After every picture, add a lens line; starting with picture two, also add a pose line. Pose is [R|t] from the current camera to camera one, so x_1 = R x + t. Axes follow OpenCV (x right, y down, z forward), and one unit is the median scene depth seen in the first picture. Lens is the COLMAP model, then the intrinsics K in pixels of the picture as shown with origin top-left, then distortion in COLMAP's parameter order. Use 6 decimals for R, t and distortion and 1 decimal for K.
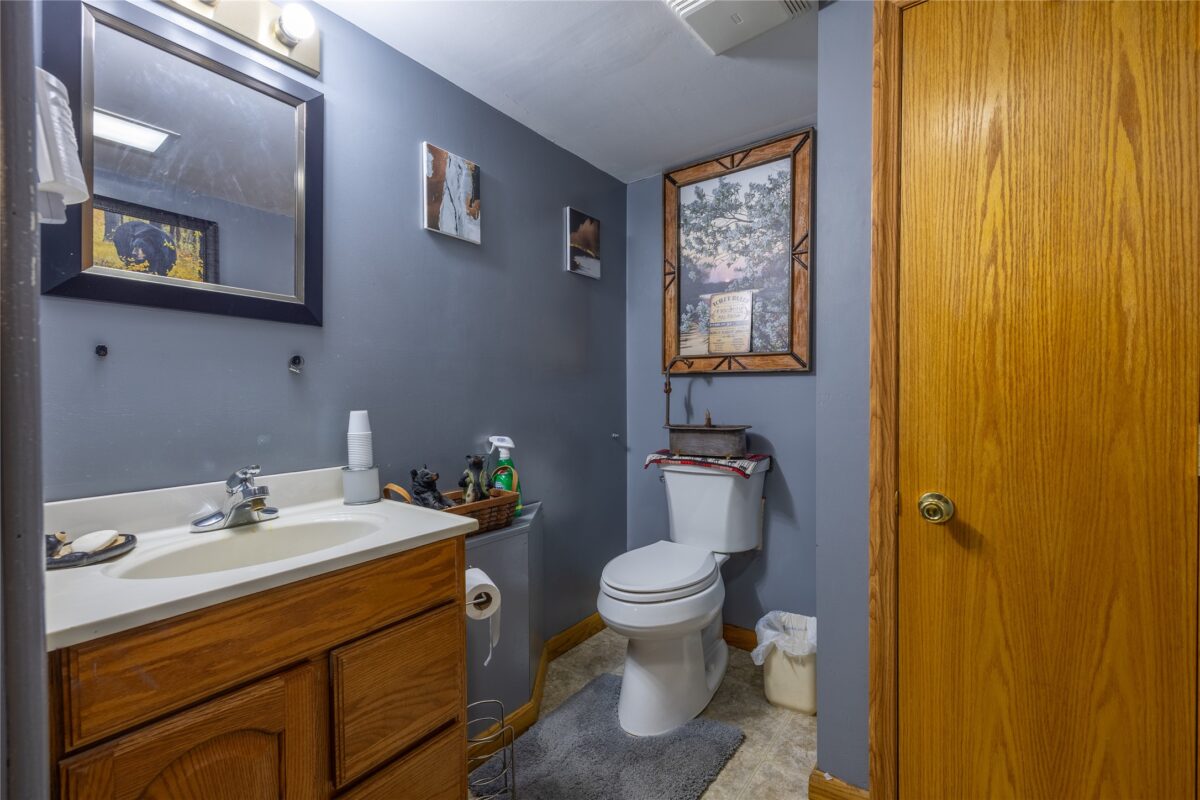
lens RADIAL K [[494.5, 0, 602.9], [0, 494.5, 400.9], [0, 0, 1]] dist [0.013013, -0.000064]
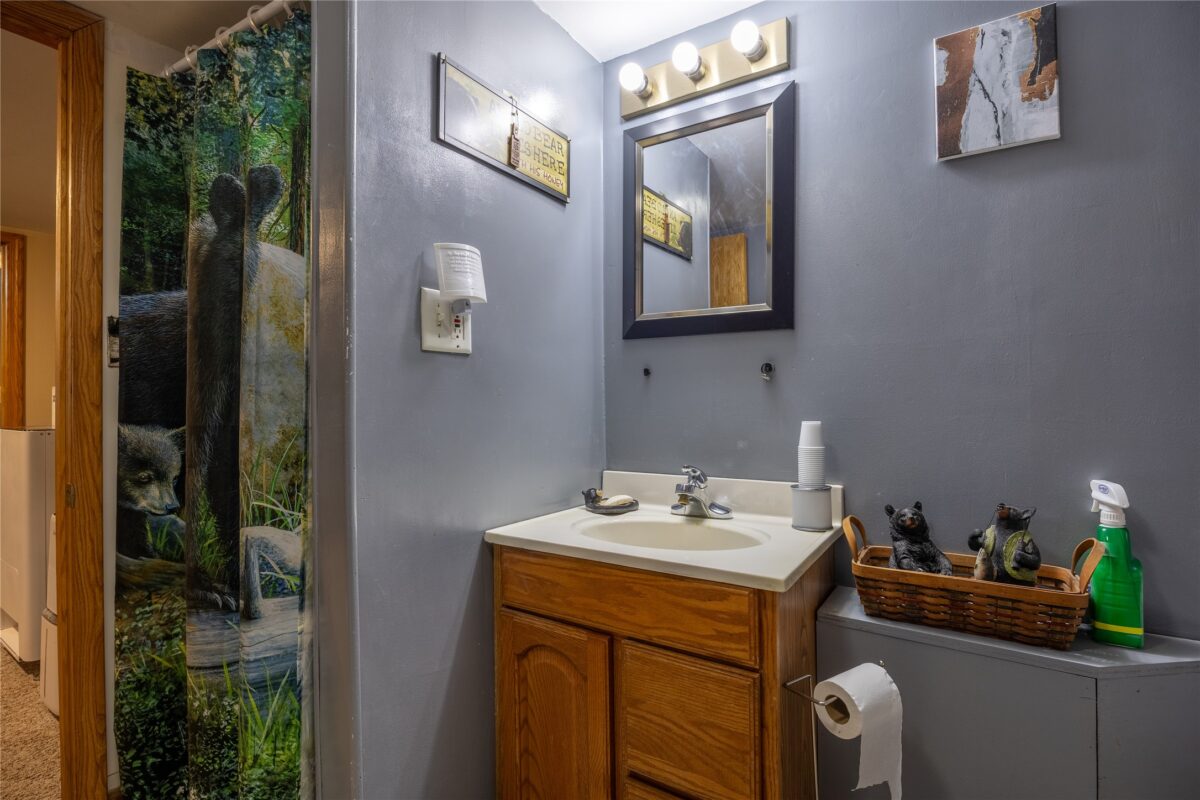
lens RADIAL K [[554.8, 0, 600.0], [0, 554.8, 400.0], [0, 0, 1]] dist [-0.016761, -0.000110]
pose [[0.072394, -0.001013, -0.997376, 0.434035], [-0.007616, 0.999970, -0.001569, -0.012658], [0.997347, 0.007710, 0.072384, 0.559393]]
